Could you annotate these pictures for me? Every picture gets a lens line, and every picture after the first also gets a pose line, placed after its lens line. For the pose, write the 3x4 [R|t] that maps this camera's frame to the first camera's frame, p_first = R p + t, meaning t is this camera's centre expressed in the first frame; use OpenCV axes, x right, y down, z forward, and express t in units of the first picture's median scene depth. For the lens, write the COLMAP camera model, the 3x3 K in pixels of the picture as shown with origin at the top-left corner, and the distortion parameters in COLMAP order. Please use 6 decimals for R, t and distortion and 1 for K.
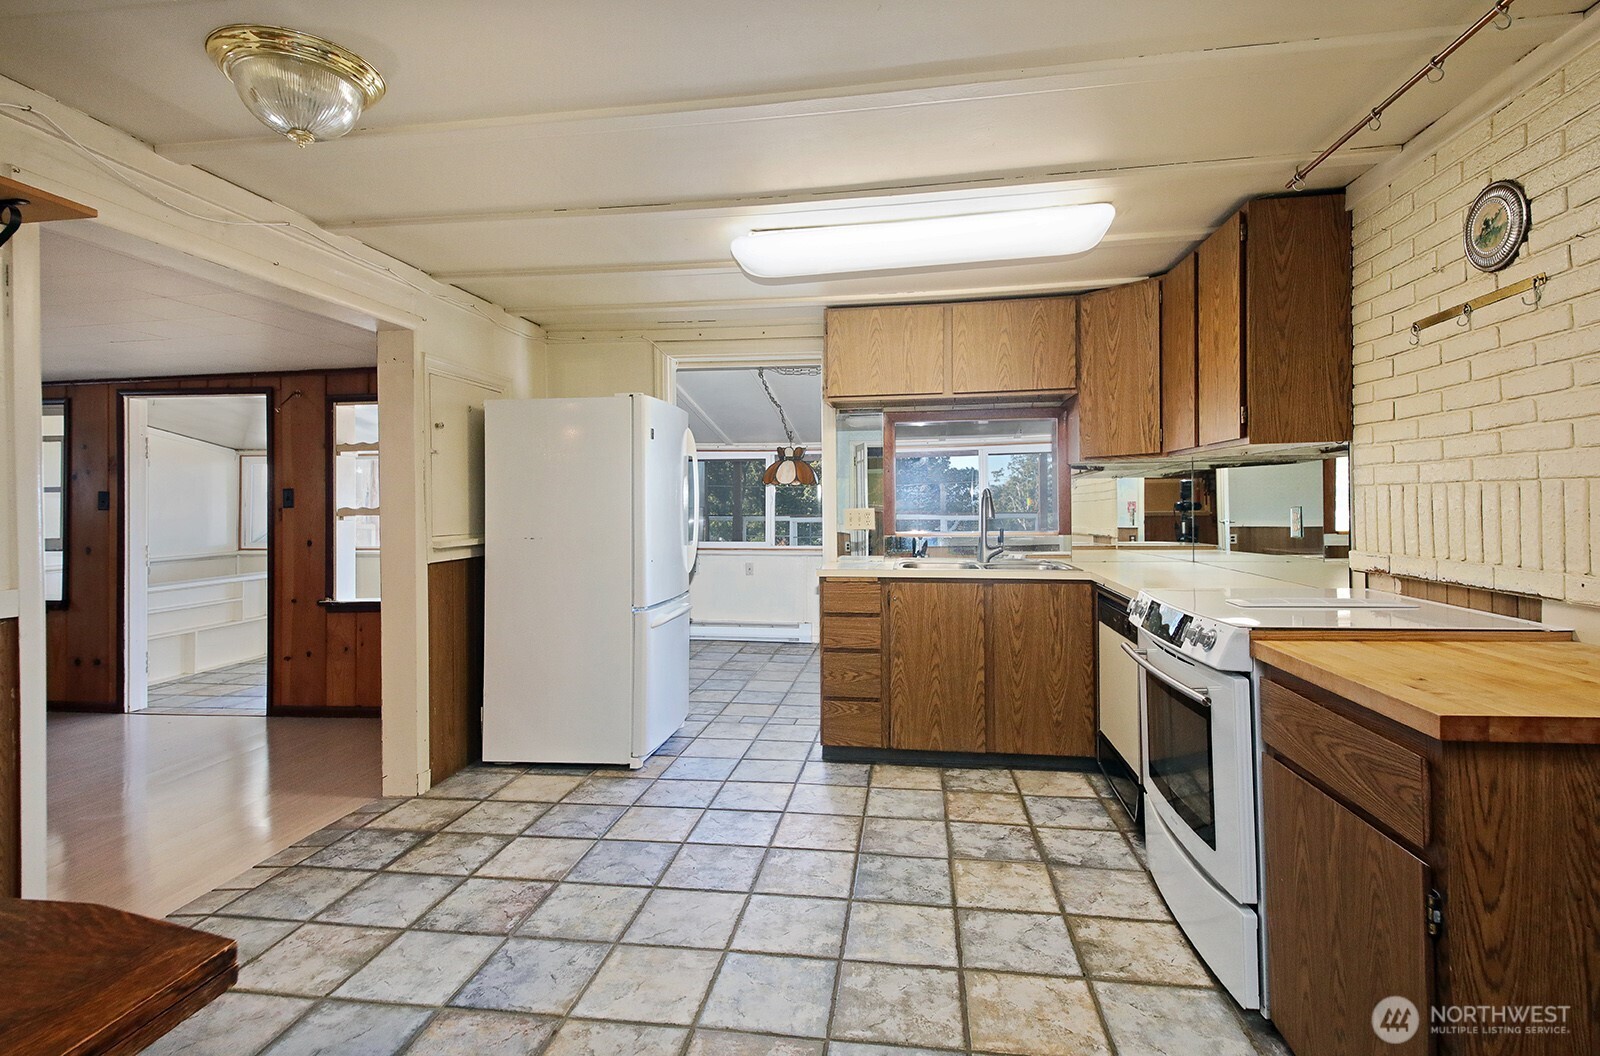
lens RADIAL K [[778.4, 0, 840.8], [0, 778.4, 499.1], [0, 0, 1]] dist [0.005174, -0.003720]
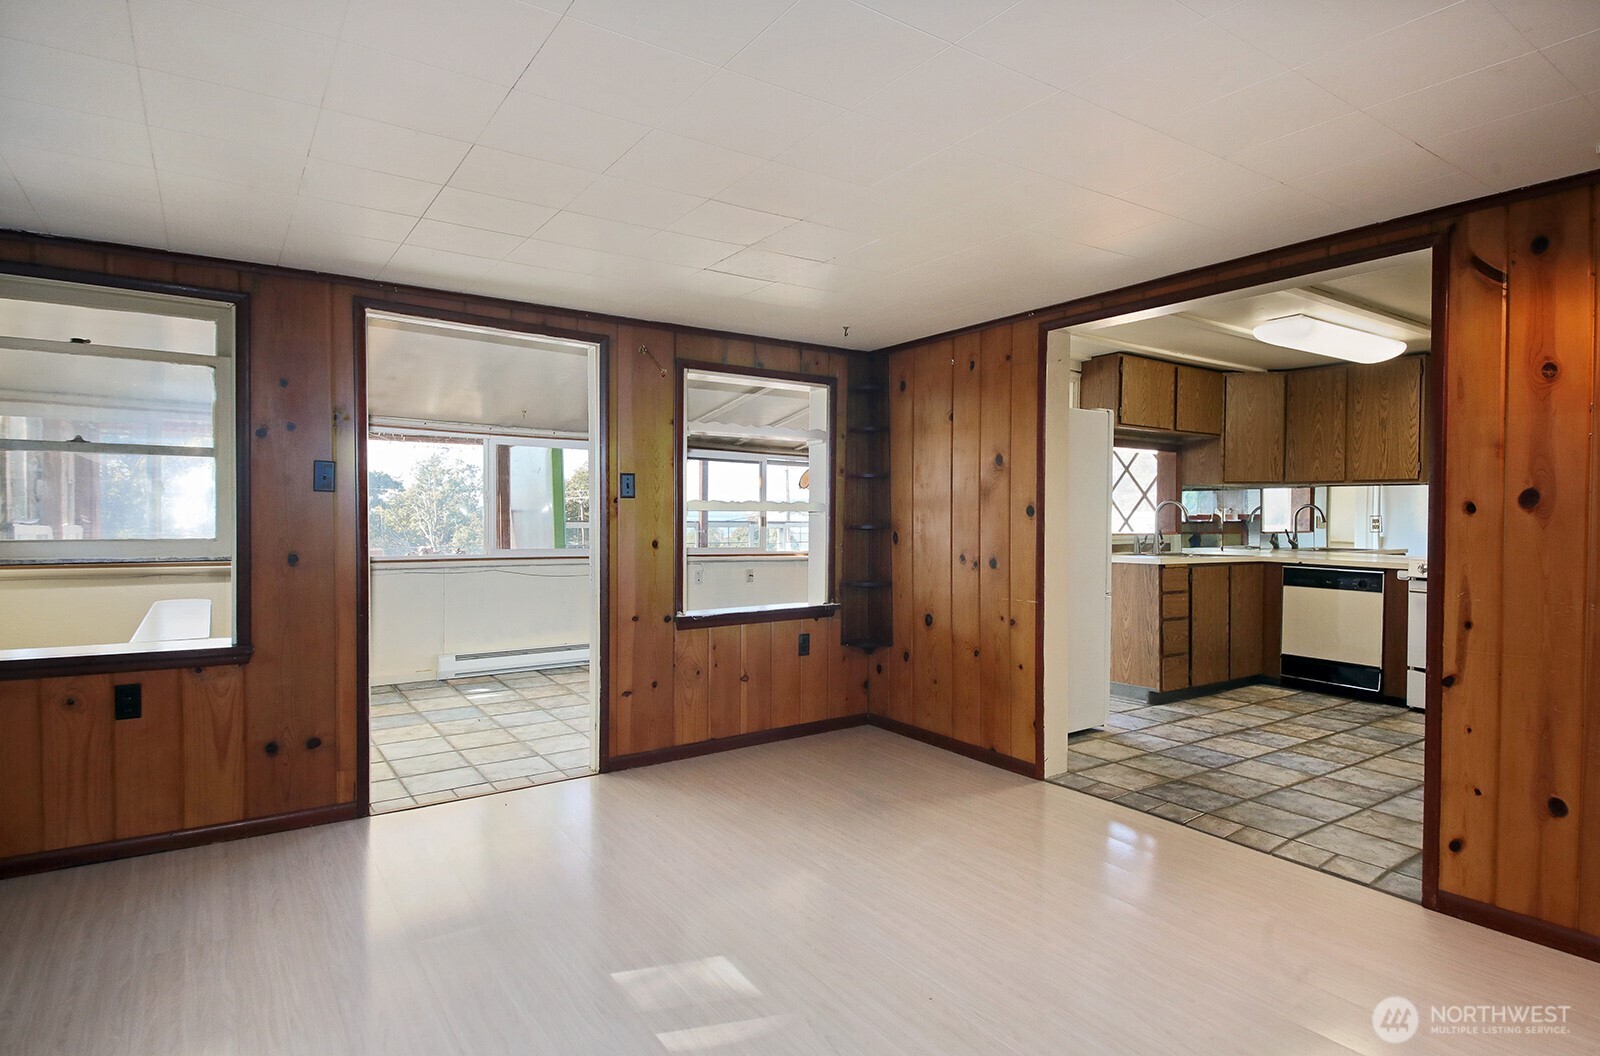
lens RADIAL K [[843.9, 0, 803.3], [0, 843.9, 524.1], [0, 0, 1]] dist [0.013437, -0.006459]
pose [[0.750256, 0.010655, 0.661062, -1.608293], [-0.020483, 0.999765, 0.007132, 0.039132], [-0.660830, -0.018891, 0.750297, 0.377587]]
